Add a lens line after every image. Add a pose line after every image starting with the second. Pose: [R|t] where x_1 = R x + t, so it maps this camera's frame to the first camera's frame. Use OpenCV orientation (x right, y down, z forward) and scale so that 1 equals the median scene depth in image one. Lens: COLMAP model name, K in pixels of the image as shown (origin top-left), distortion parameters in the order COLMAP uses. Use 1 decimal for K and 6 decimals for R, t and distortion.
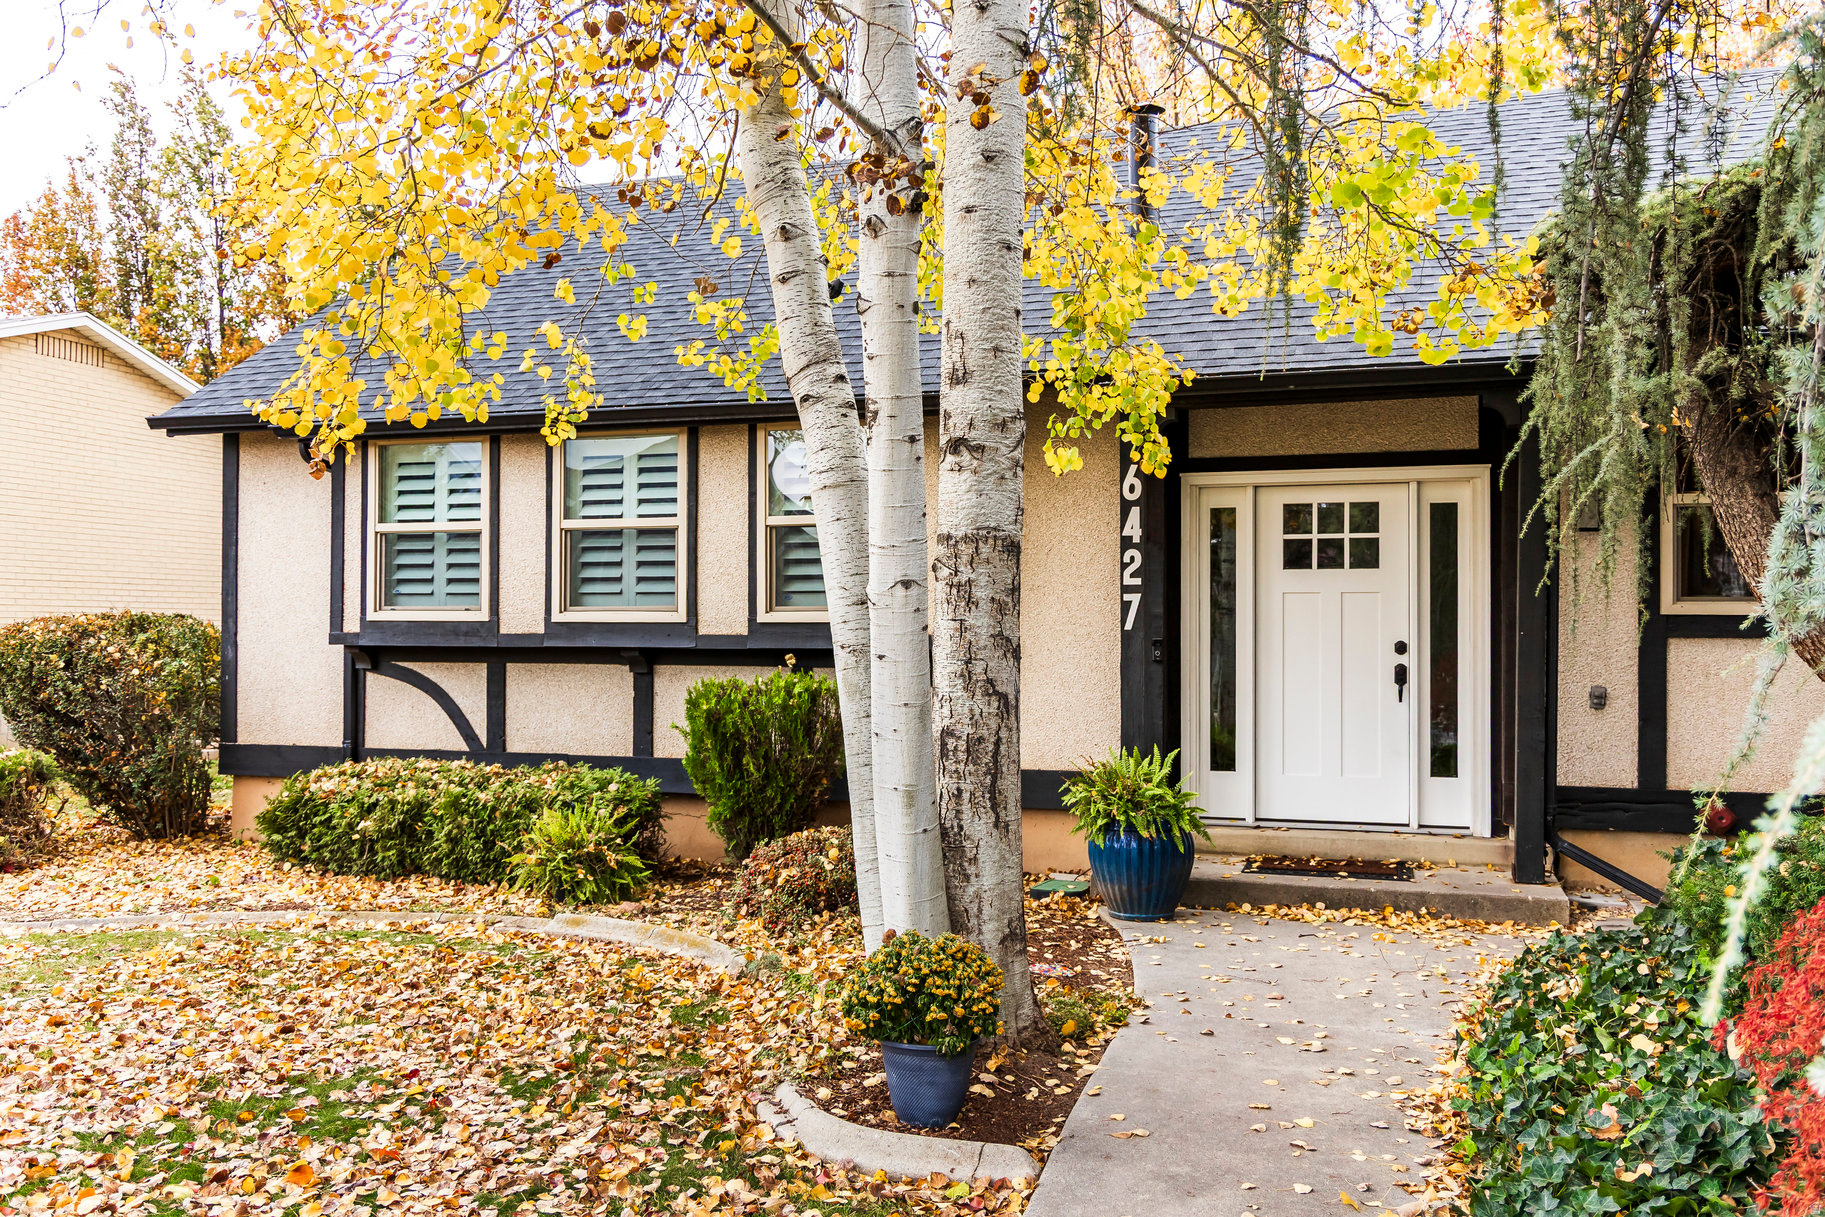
lens RADIAL K [[1467.2, 0, 915.3], [0, 1467.2, 623.0], [0, 0, 1]] dist [-0.008635, -0.000616]
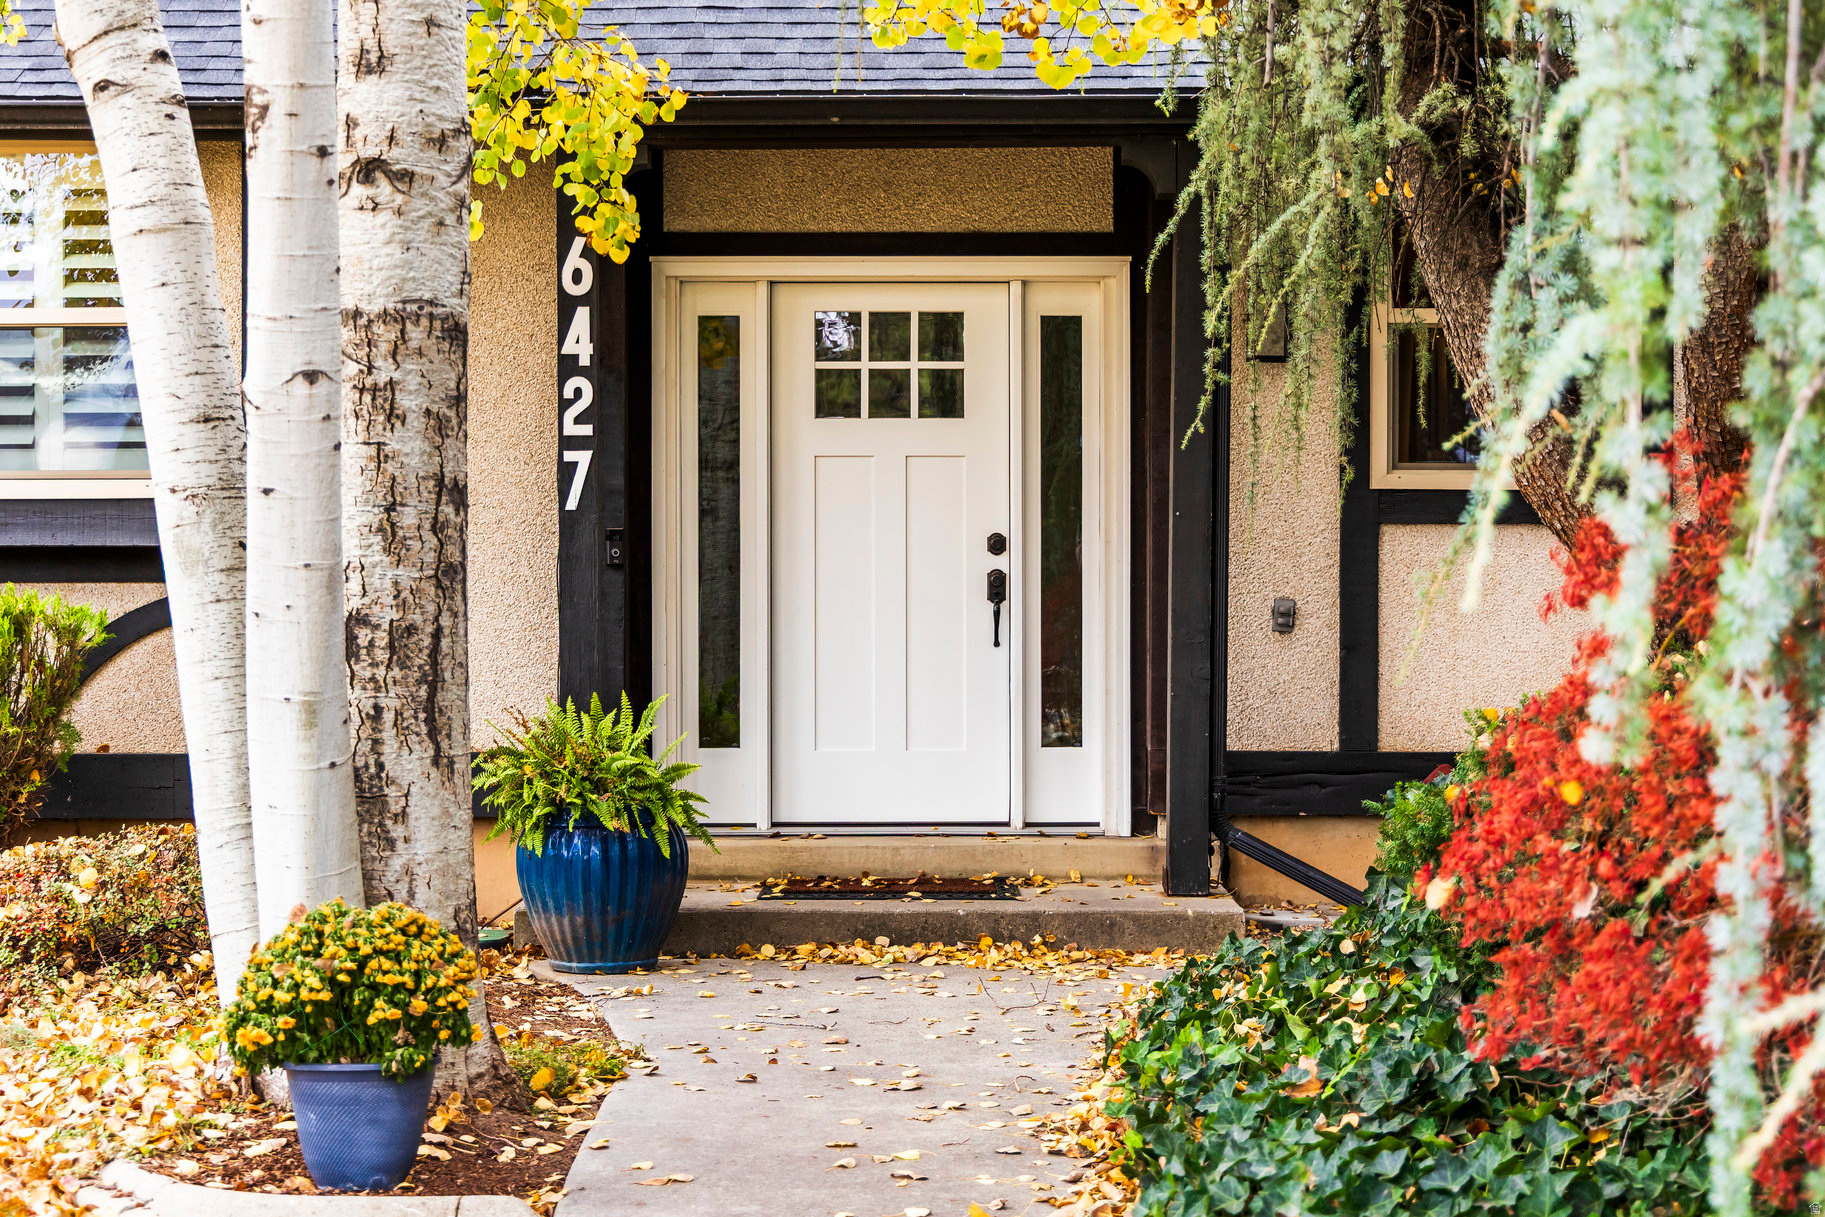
lens RADIAL K [[2771.7, 0, 912.5], [0, 2771.7, 608.5], [0, 0, 1]] dist [0.000604, -0.010656]
pose [[0.953320, -0.002824, 0.301950, -0.073605], [-0.000089, 0.999954, 0.009632, 0.038339], [-0.301963, -0.009209, 0.953275, -0.146313]]
